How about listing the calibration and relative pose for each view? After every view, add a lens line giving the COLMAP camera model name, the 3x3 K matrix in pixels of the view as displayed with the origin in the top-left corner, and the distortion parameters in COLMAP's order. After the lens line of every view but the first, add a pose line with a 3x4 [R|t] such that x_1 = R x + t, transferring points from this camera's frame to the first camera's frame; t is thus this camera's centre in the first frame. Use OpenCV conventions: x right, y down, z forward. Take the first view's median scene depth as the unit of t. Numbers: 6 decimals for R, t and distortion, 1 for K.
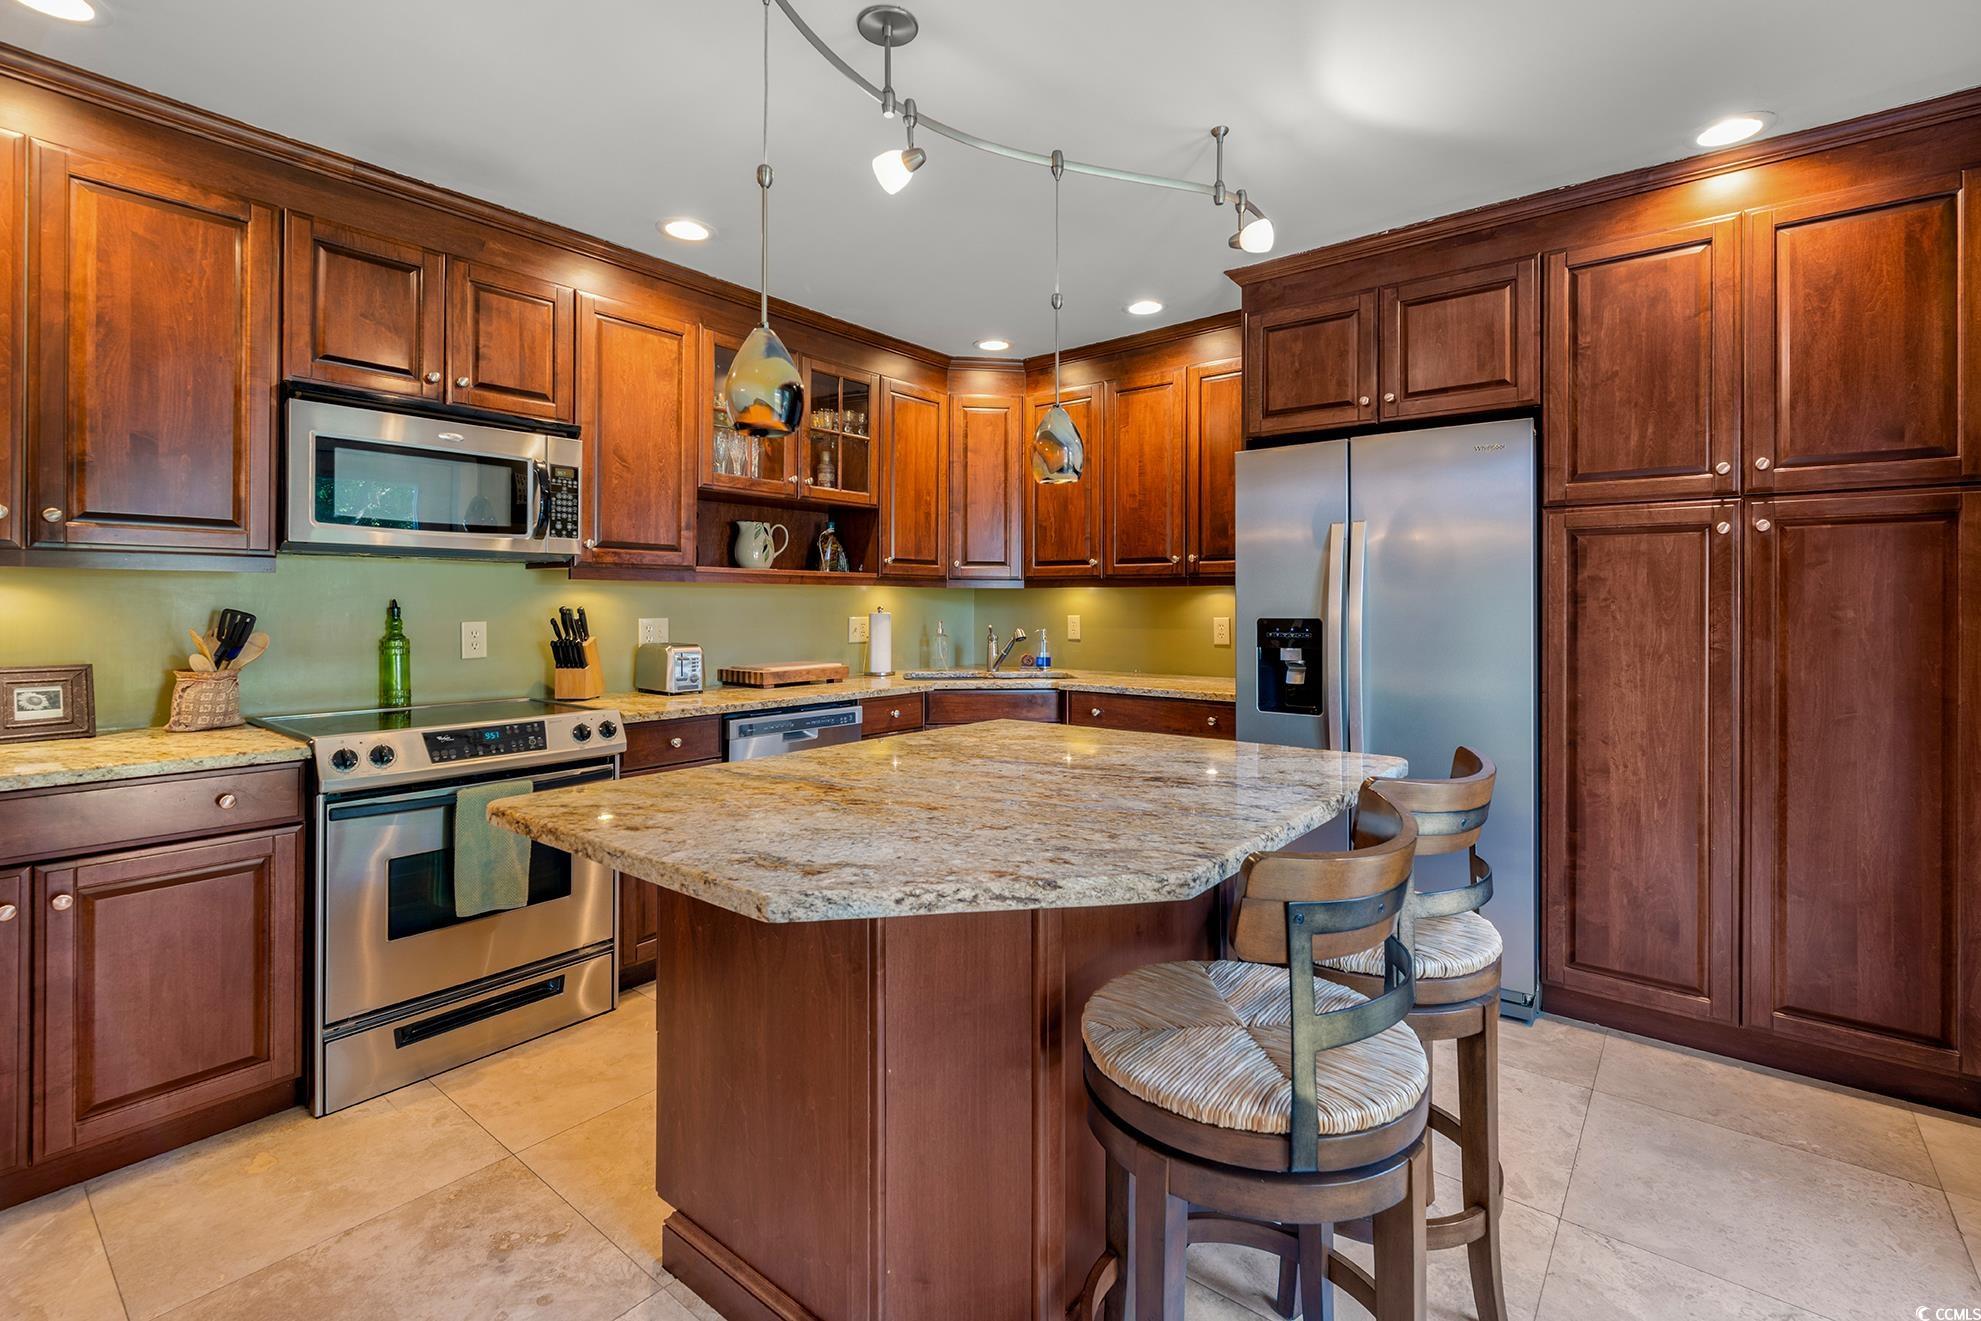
lens RADIAL K [[882.1, 0, 1036.6], [0, 882.1, 600.0], [0, 0, 1]] dist [0.011831, -0.002984]
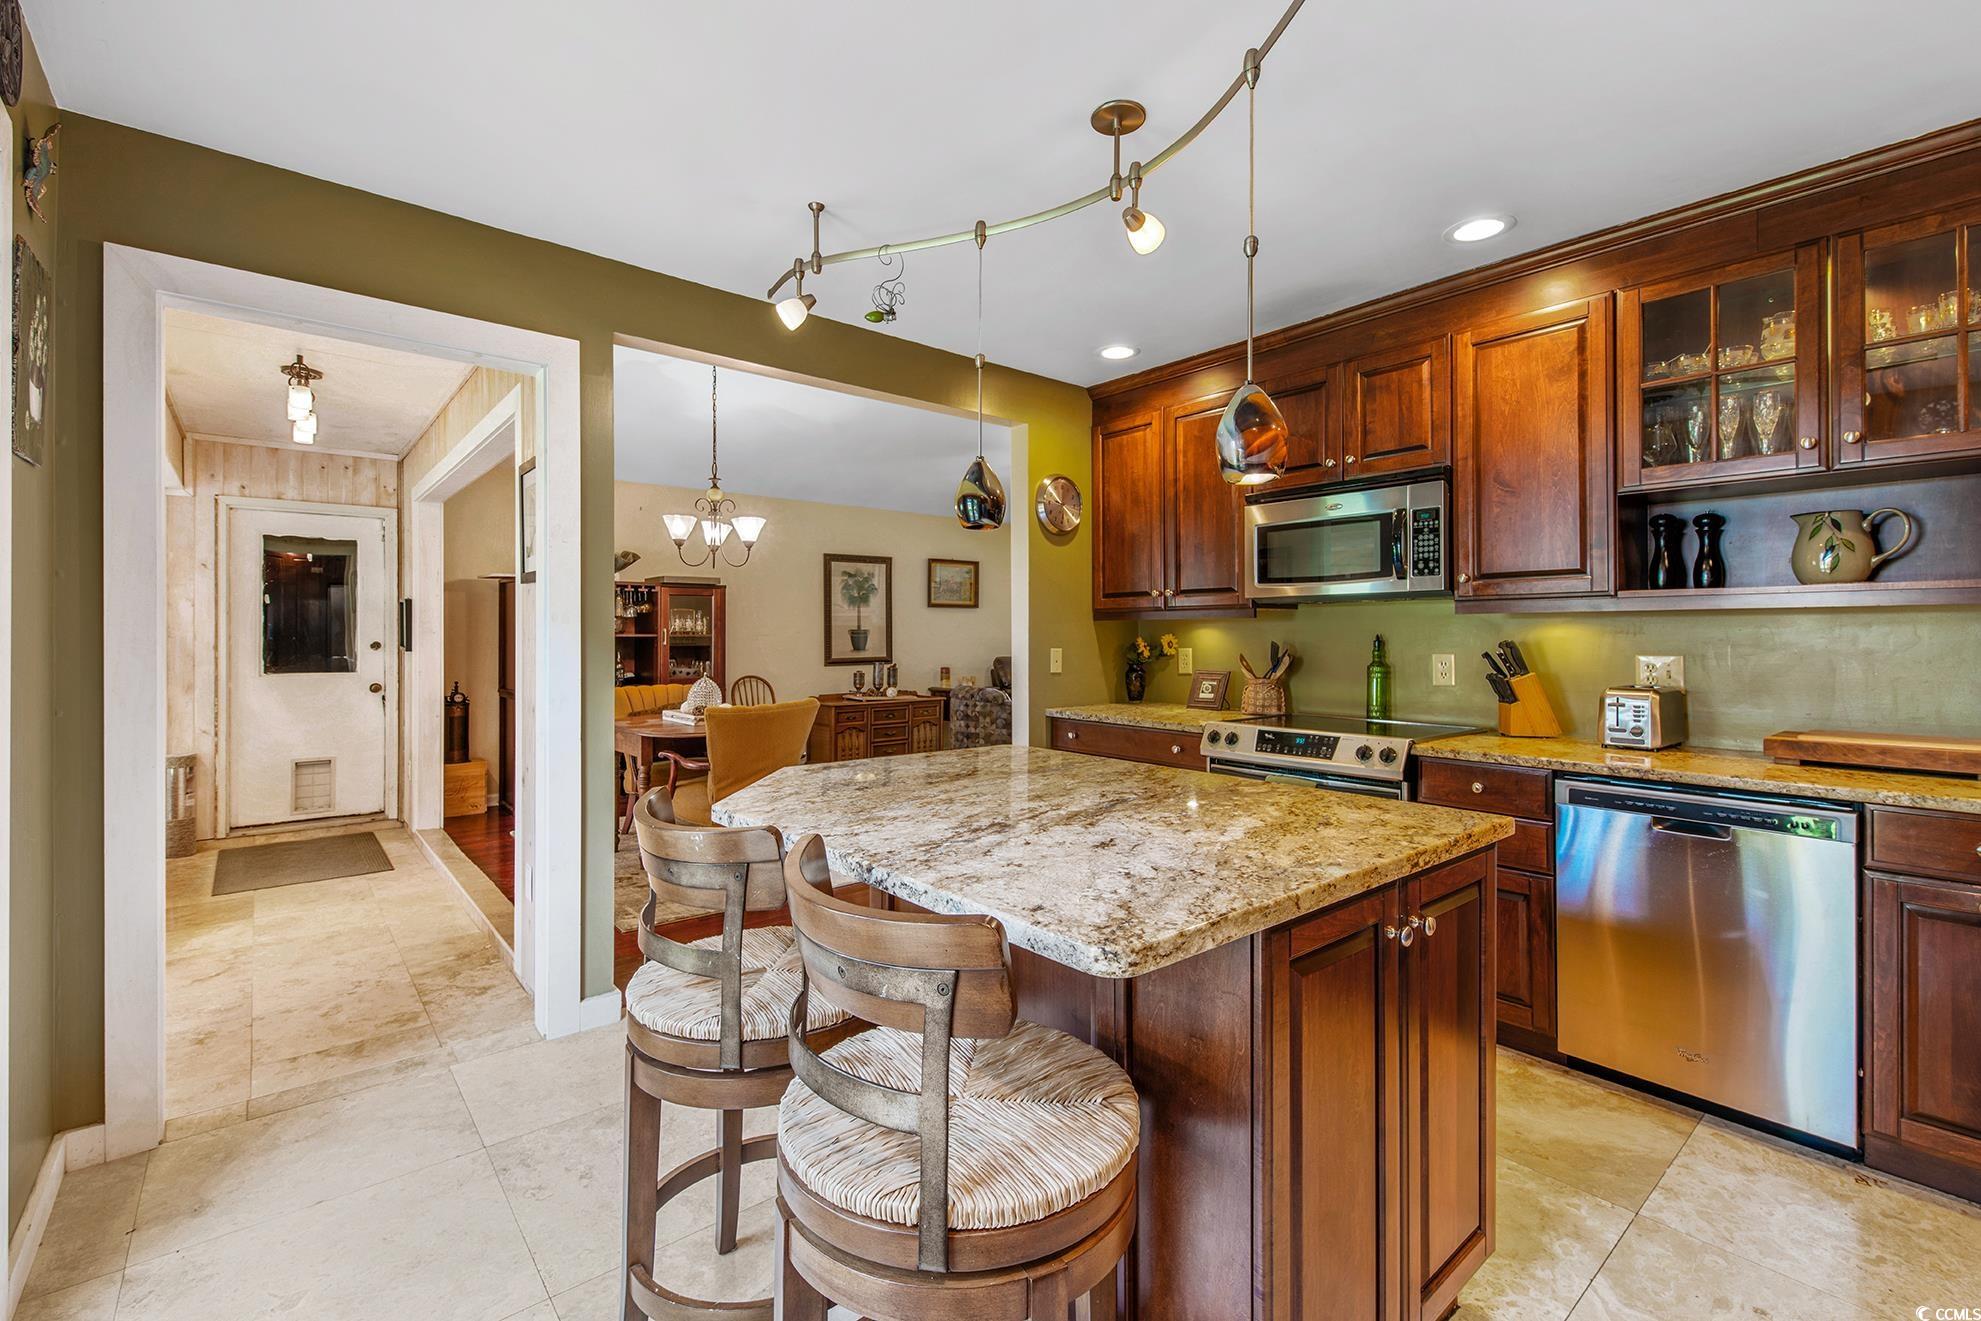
lens RADIAL K [[882.1, 0, 995.0], [0, 882.1, 643.7], [0, 0, 1]] dist [0.011831, -0.002984]
pose [[-0.233780, 0.008478, -0.972253, 0.632651], [0.008578, 0.999941, 0.006657, -0.000090], [0.972252, -0.006784, -0.233839, 0.752140]]
